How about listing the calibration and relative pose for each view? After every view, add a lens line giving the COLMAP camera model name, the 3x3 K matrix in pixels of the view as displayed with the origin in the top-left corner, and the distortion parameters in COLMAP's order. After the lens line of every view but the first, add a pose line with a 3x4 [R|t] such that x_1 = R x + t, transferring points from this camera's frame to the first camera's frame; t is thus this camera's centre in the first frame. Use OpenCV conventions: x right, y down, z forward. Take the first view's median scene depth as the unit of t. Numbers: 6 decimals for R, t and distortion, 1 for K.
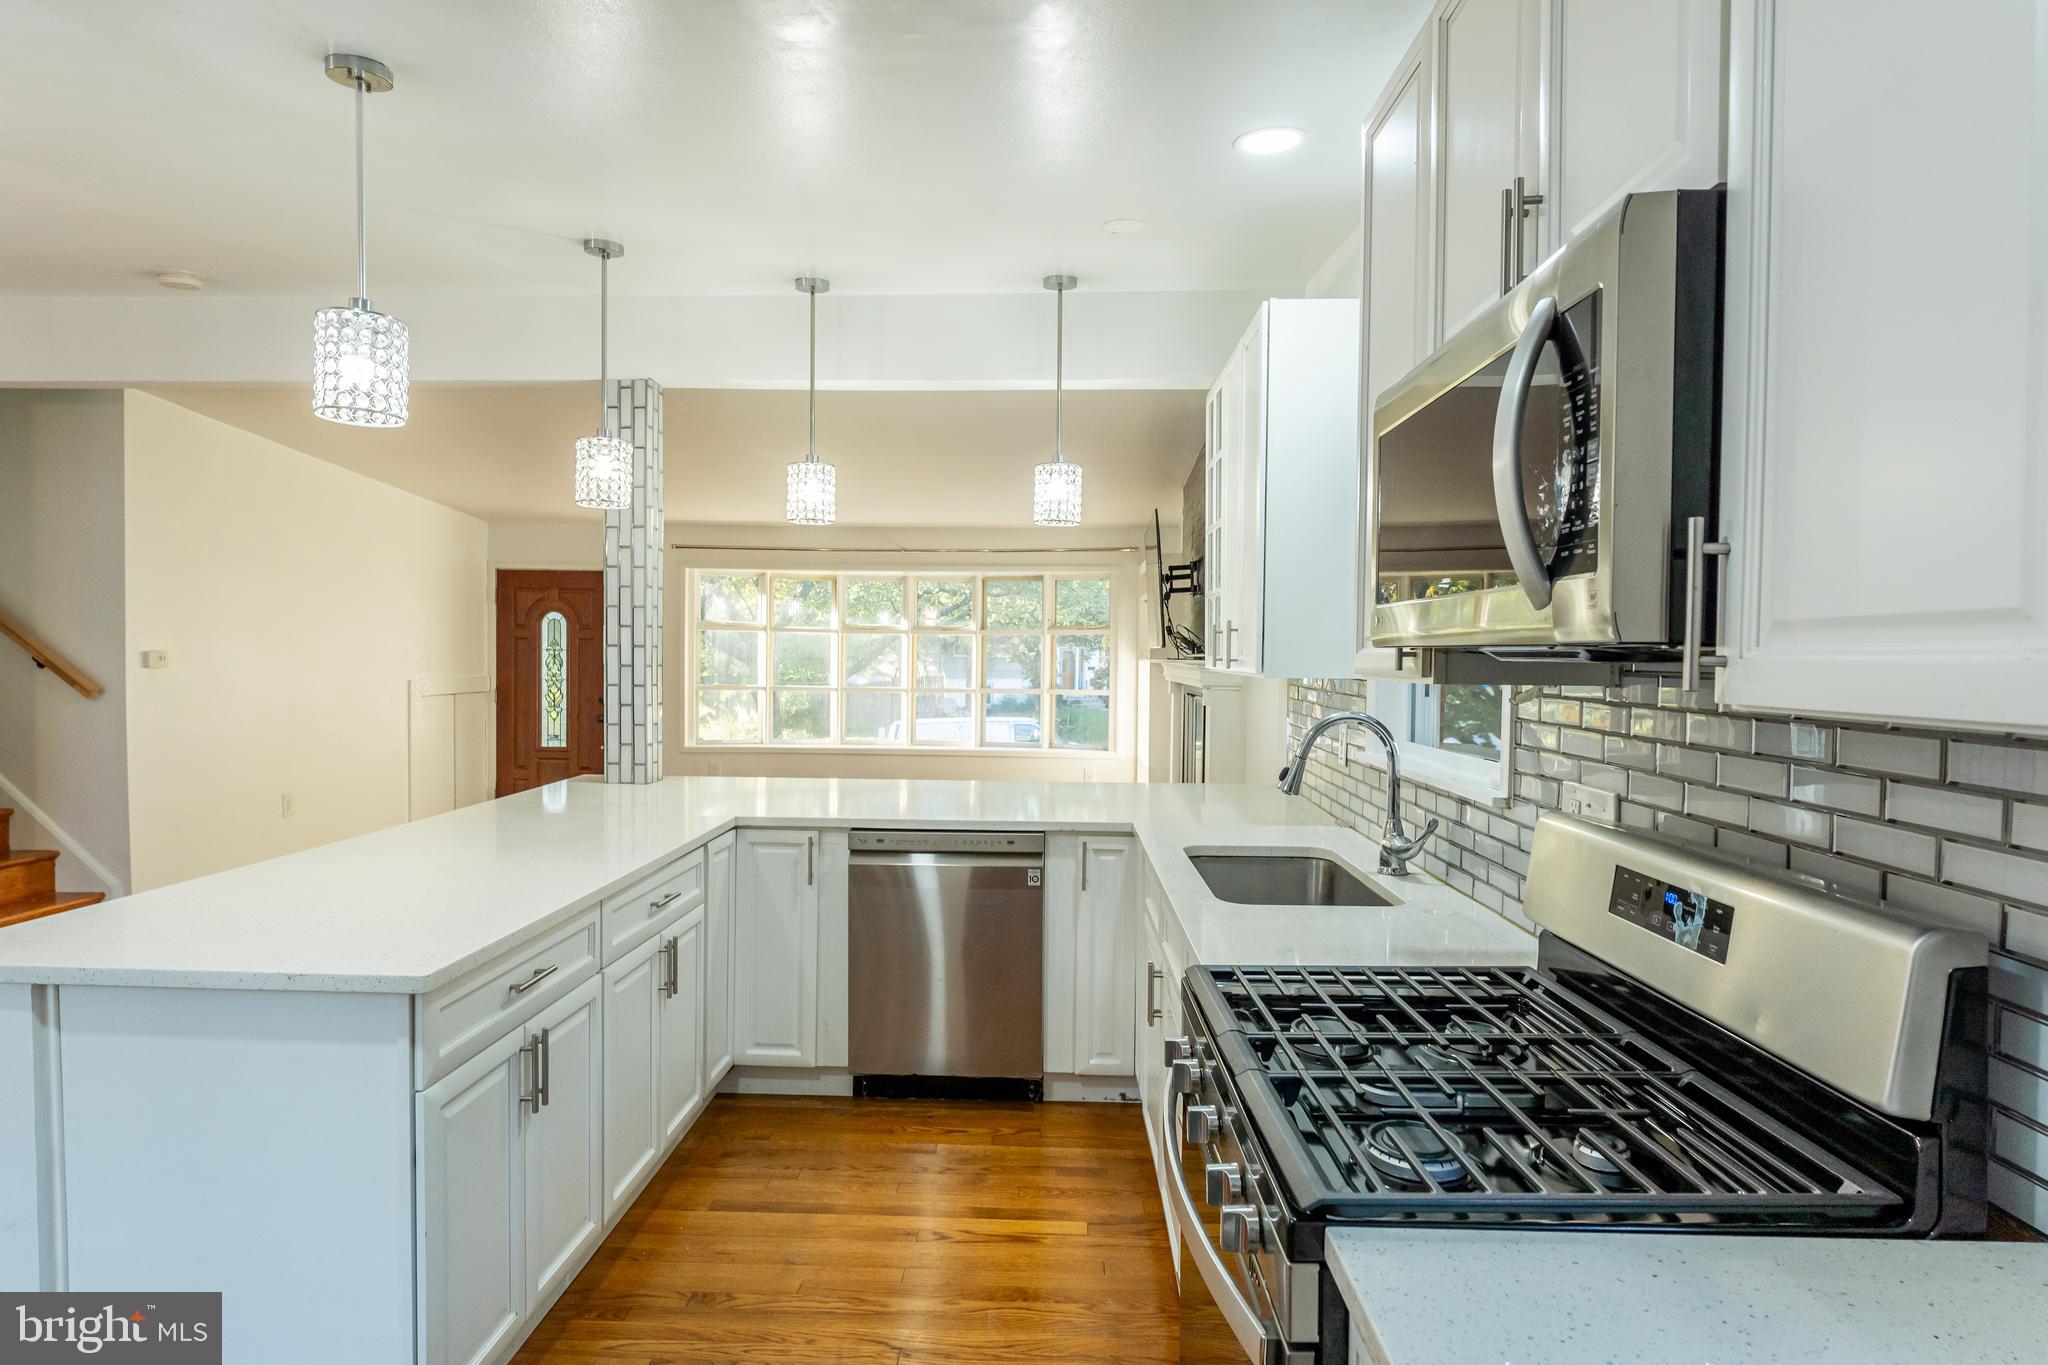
lens RADIAL K [[1074.3, 0, 1020.7], [0, 1074.3, 681.3], [0, 0, 1]] dist [-0.005677, -0.000536]
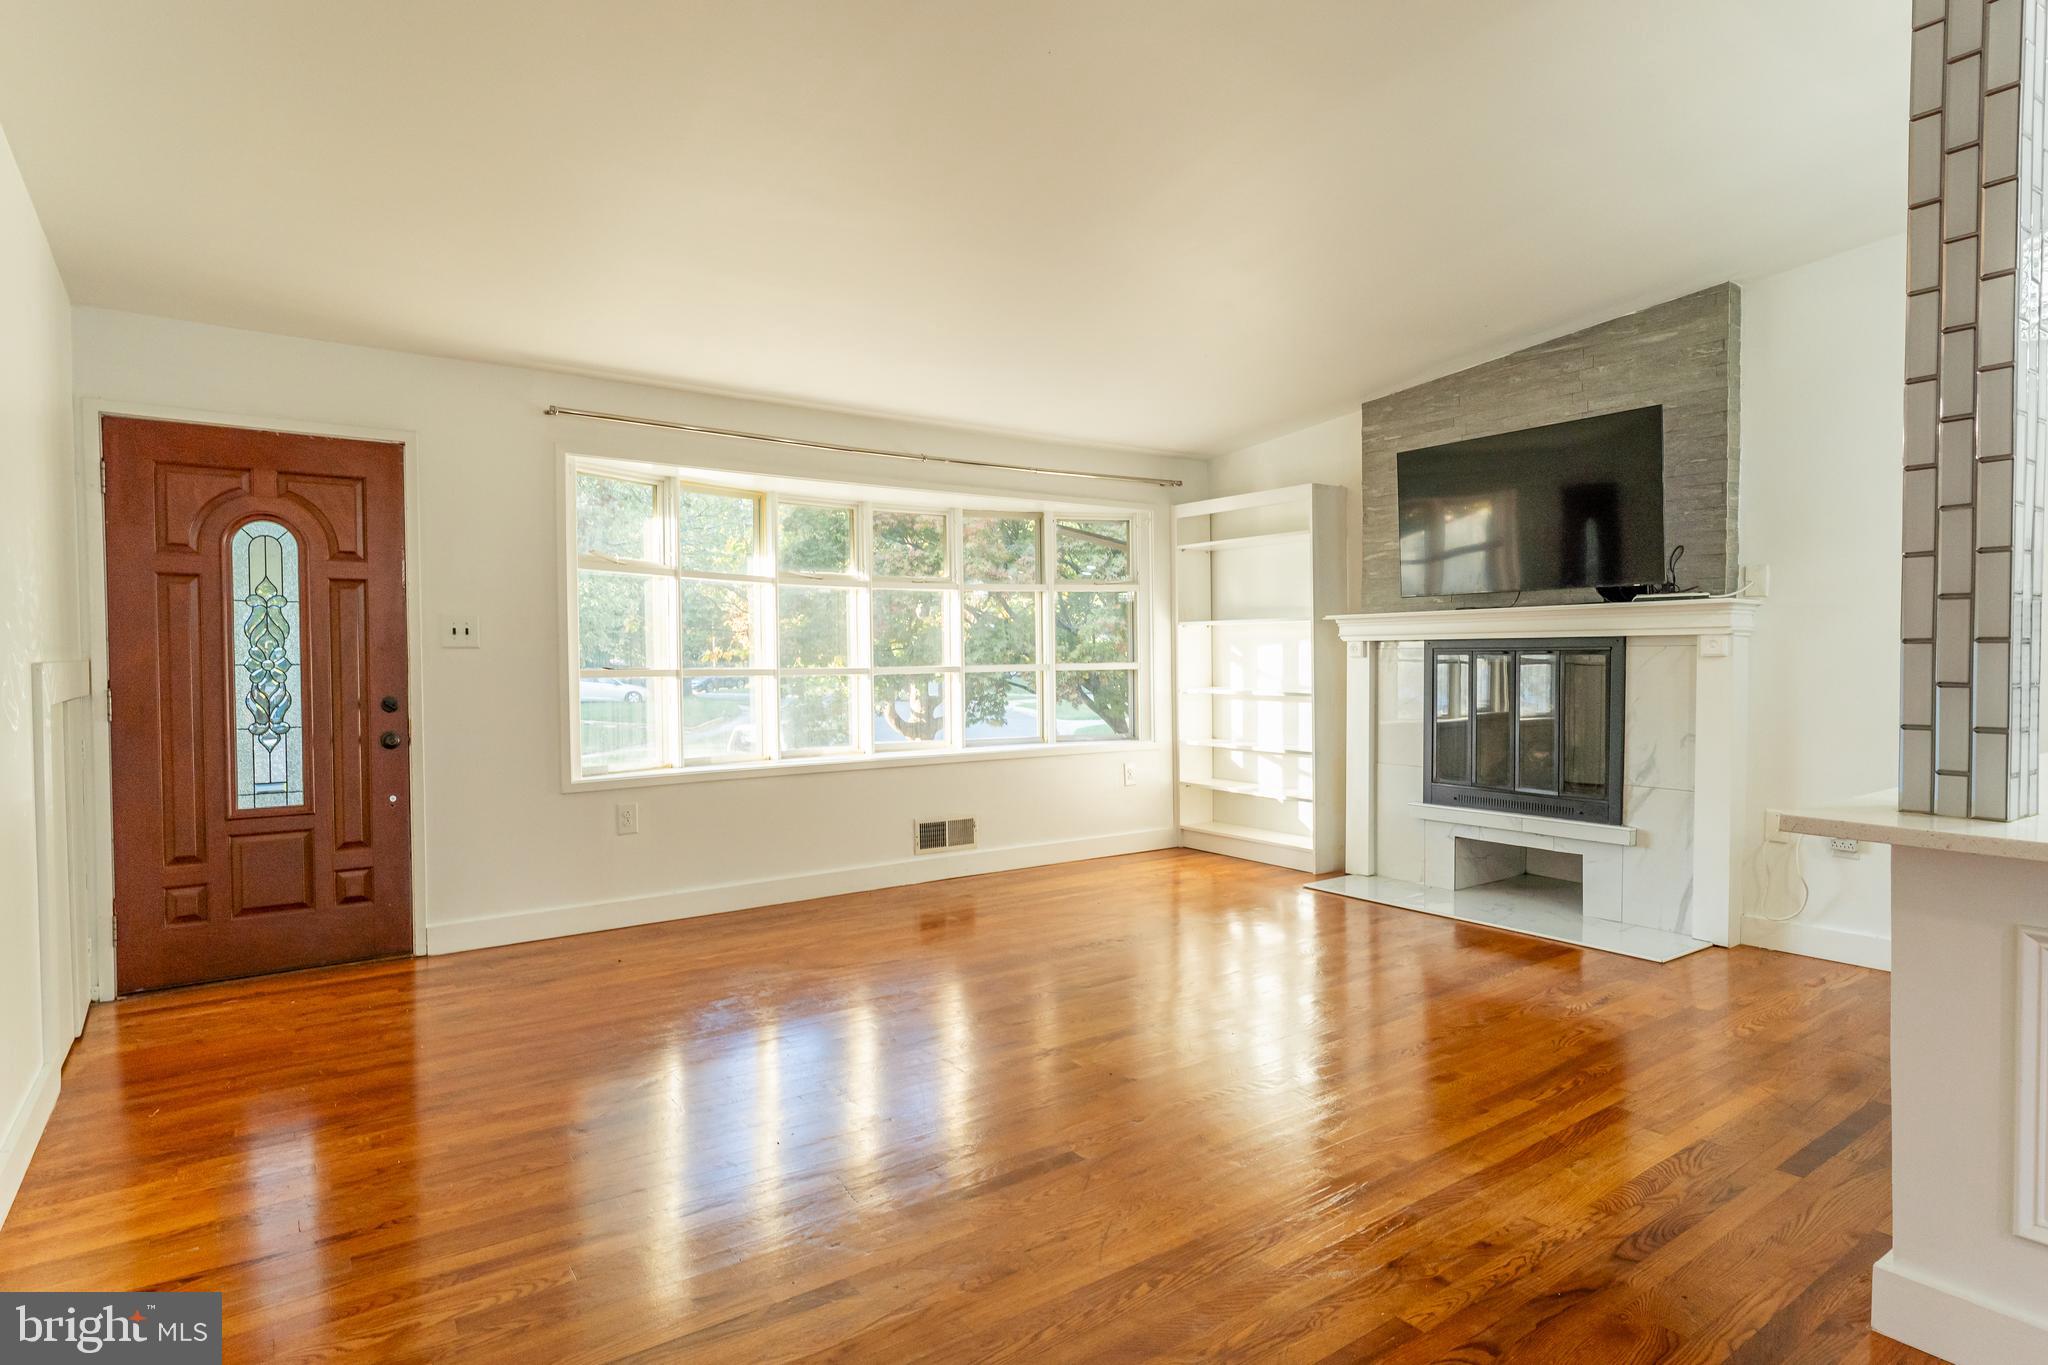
lens RADIAL K [[1074.3, 0, 1021.1], [0, 1074.3, 684.1], [0, 0, 1]] dist [-0.005677, -0.000536]
pose [[0.799821, -0.033537, 0.599301, -0.453265], [0.030567, 0.999418, 0.015133, 0.009727], [-0.599460, 0.006216, 0.800381, 0.425602]]
